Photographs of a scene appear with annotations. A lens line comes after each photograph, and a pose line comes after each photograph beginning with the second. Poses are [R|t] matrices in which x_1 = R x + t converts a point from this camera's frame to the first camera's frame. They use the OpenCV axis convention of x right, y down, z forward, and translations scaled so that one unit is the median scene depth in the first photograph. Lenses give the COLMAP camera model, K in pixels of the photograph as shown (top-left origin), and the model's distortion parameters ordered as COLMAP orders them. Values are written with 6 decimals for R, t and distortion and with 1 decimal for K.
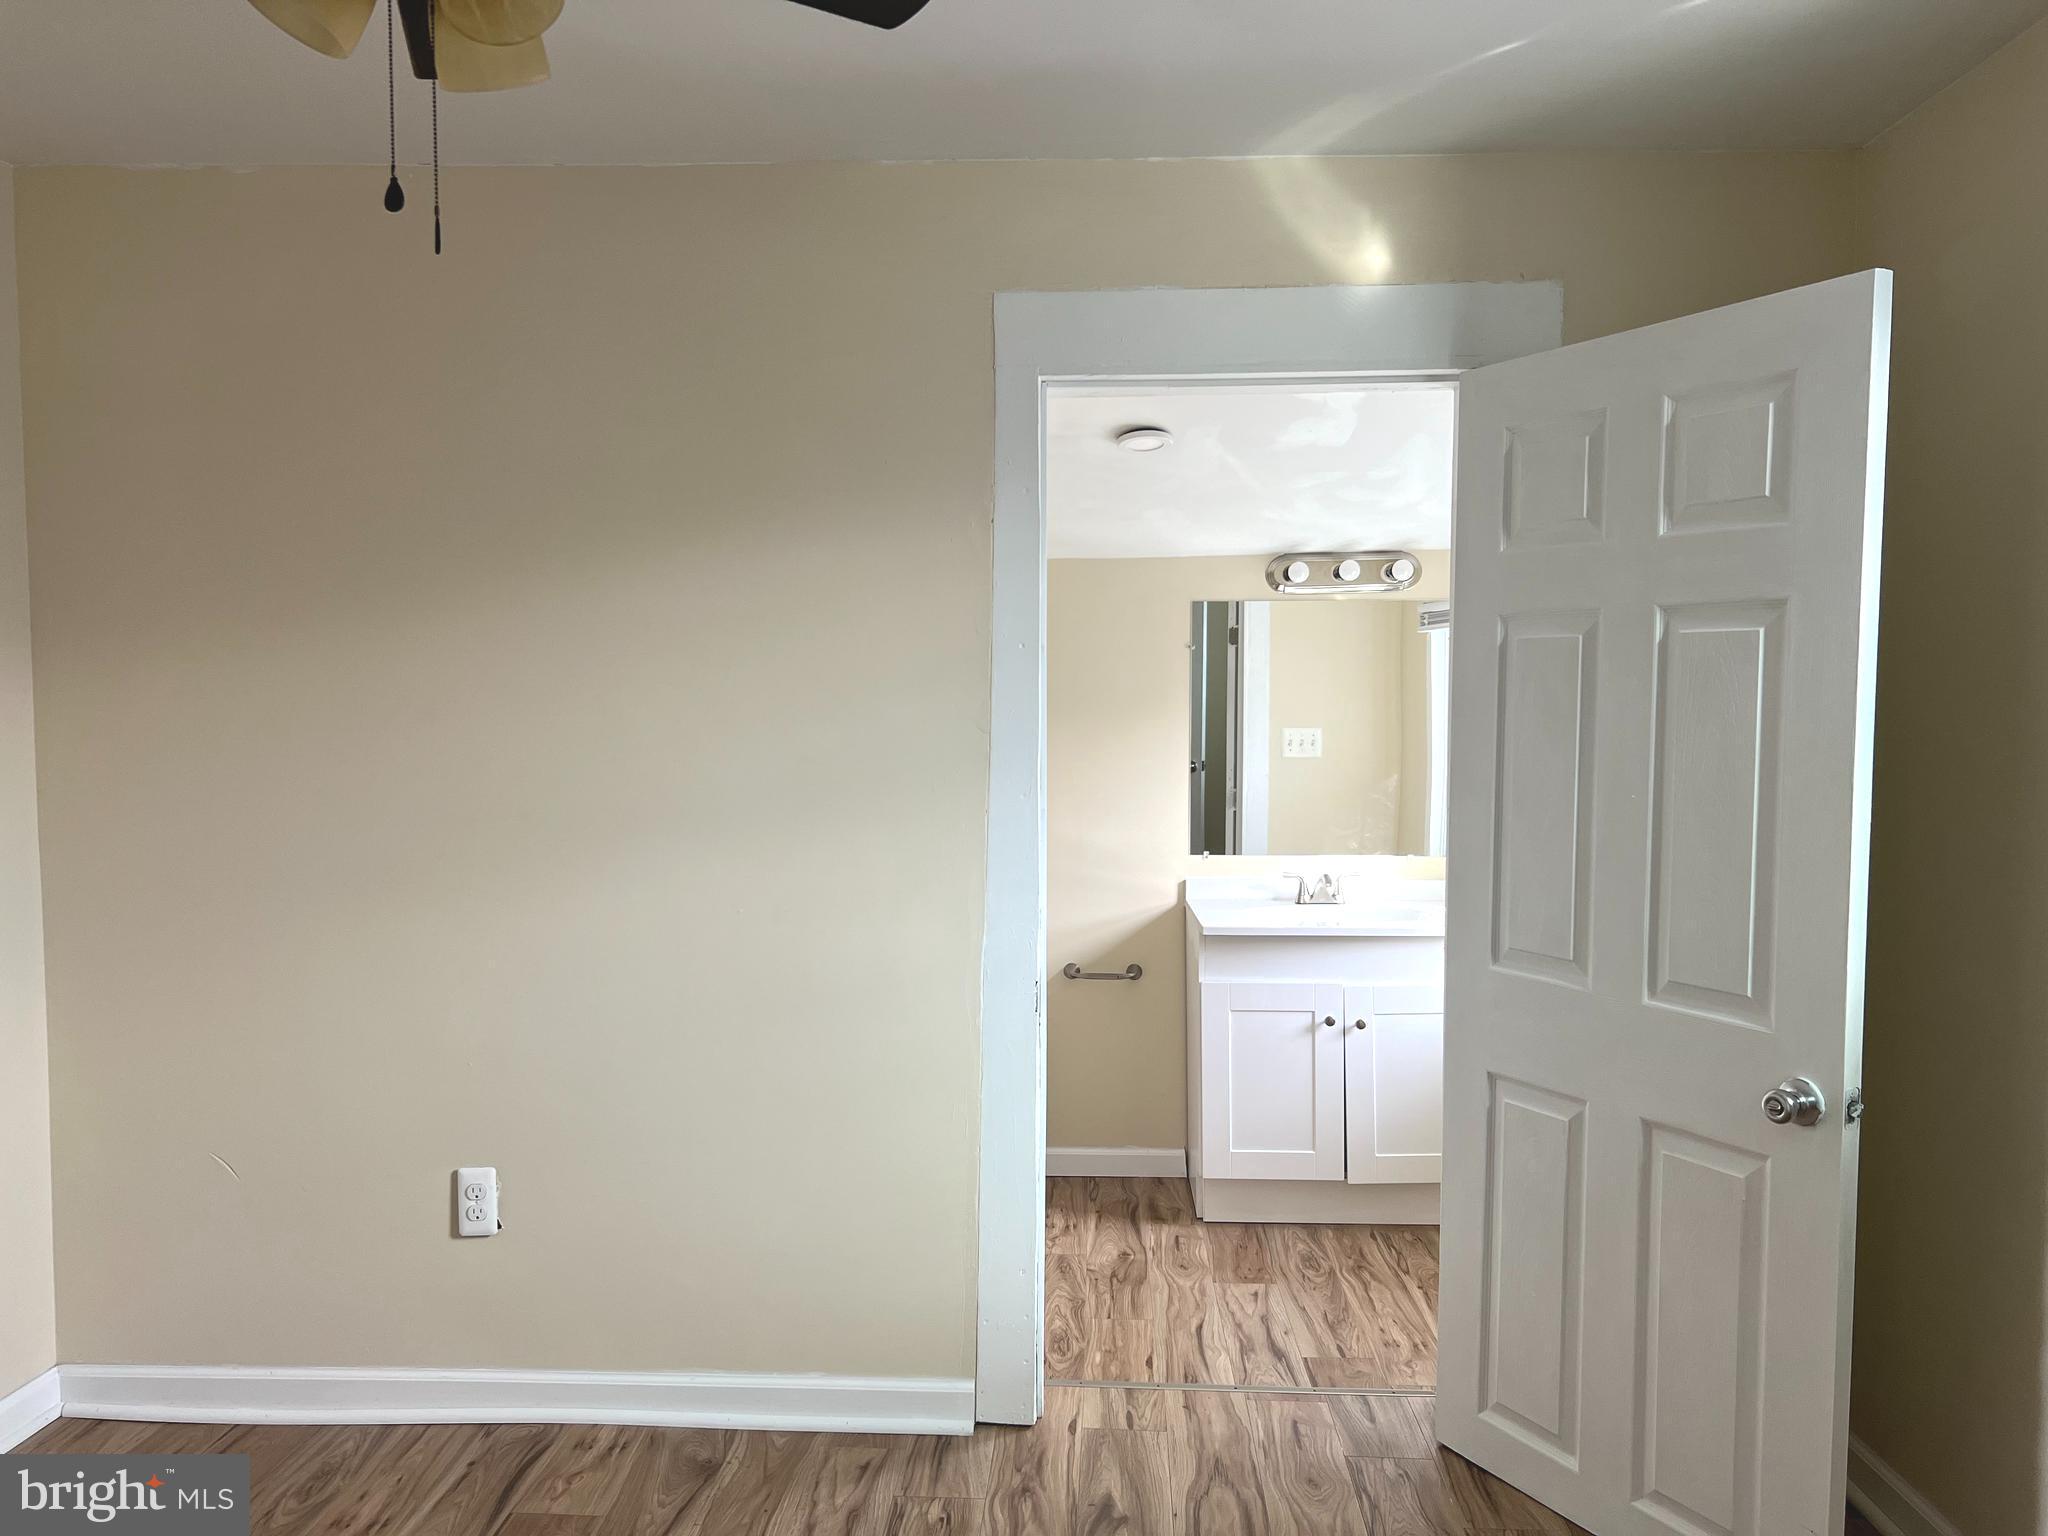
lens RADIAL K [[1533.9, 0, 1010.3], [0, 1533.9, 771.1], [0, 0, 1]] dist [0.066473, -0.070234]
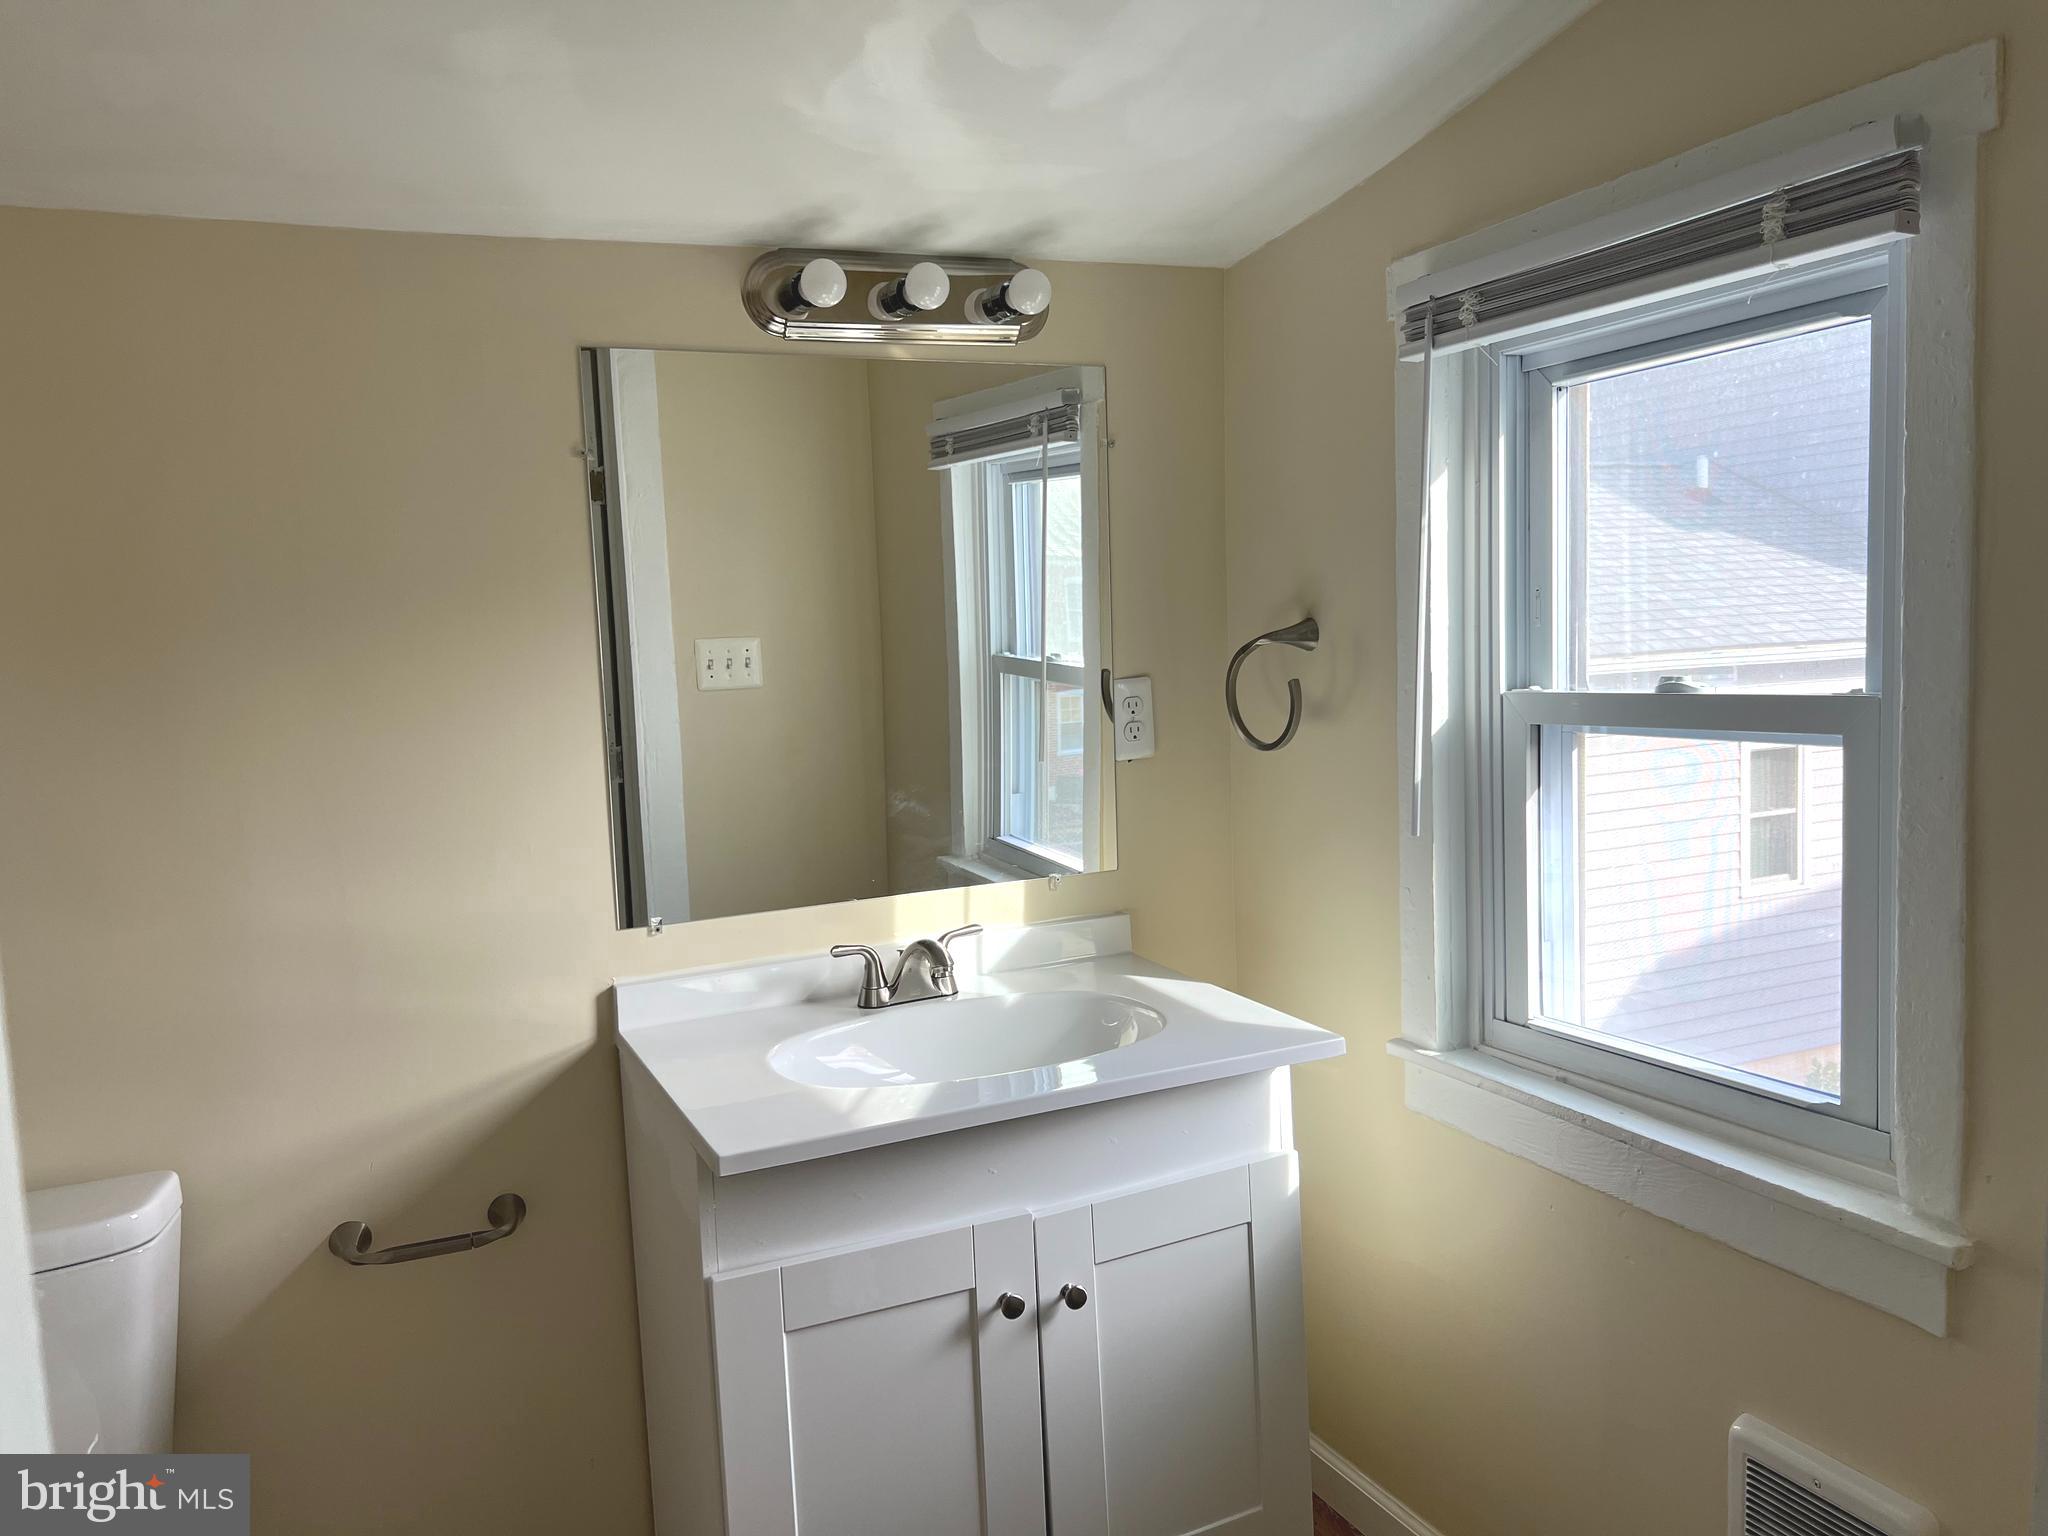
lens RADIAL K [[1533.9, 0, 1010.3], [0, 1533.9, 771.1], [0, 0, 1]] dist [0.066473, -0.070234]
pose [[0.895987, -0.076833, 0.437383, 0.027776], [0.053544, 0.996425, 0.065352, -0.013897], [-0.440840, -0.035136, 0.896898, 0.576882]]
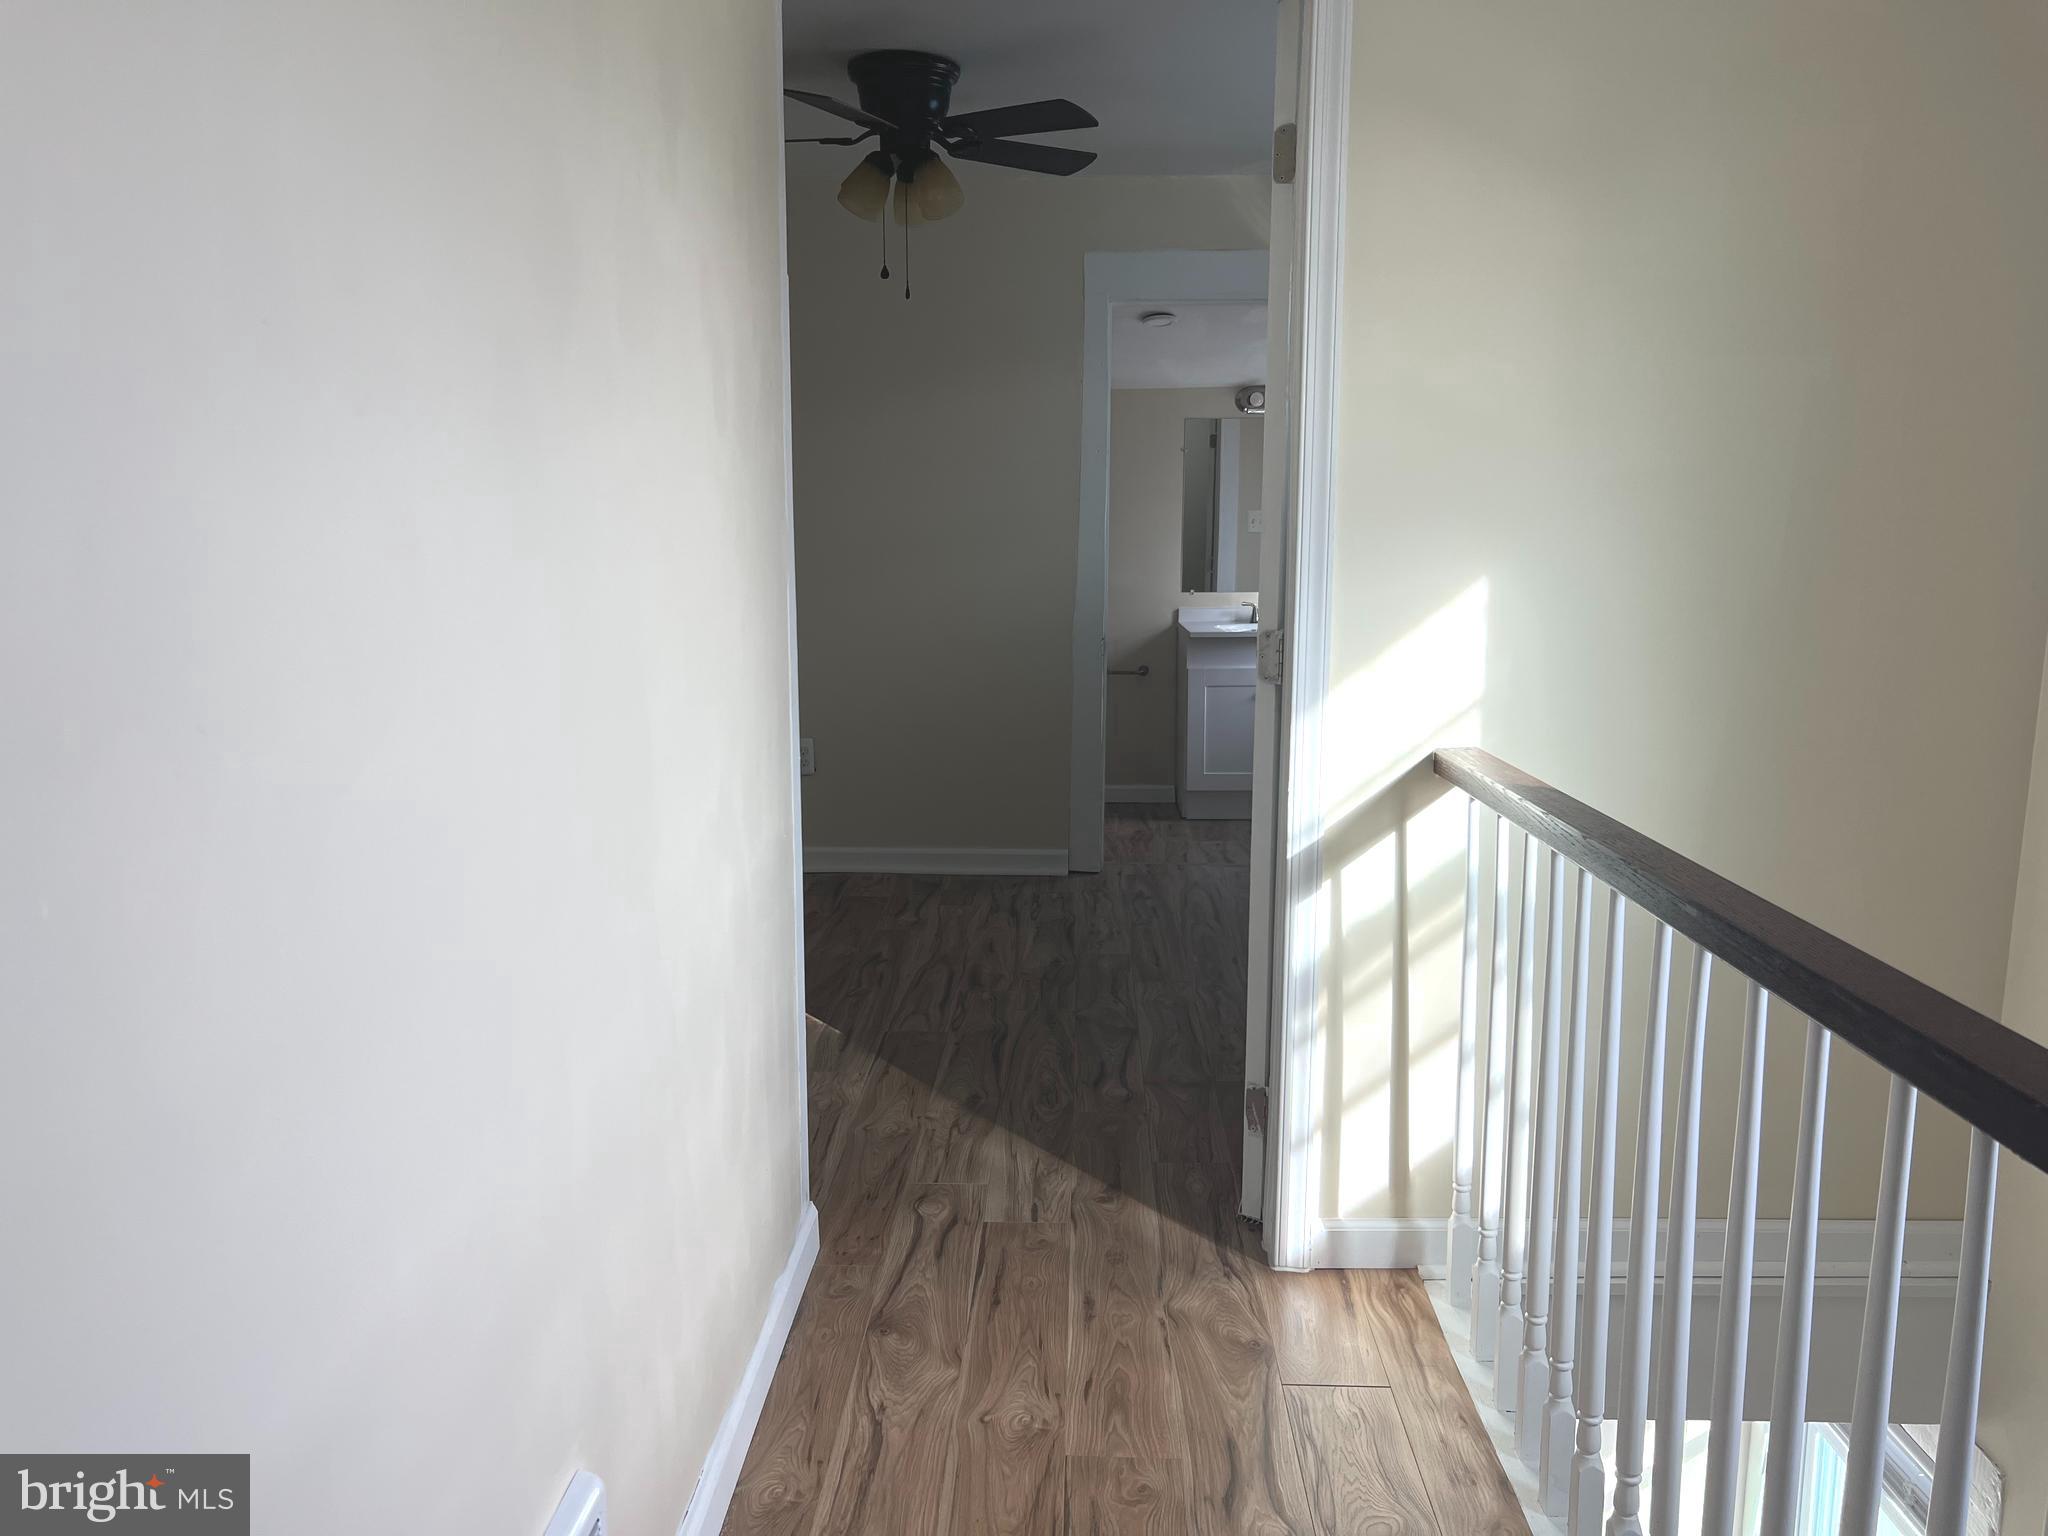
lens RADIAL K [[1533.9, 0, 1010.3], [0, 1533.9, 771.1], [0, 0, 1]] dist [0.066473, -0.070234]
pose [[0.999874, -0.002315, 0.015712, -0.076651], [0.000234, 0.991358, 0.131187, 0.031577], [-0.015880, -0.131167, 0.991233, -0.527380]]
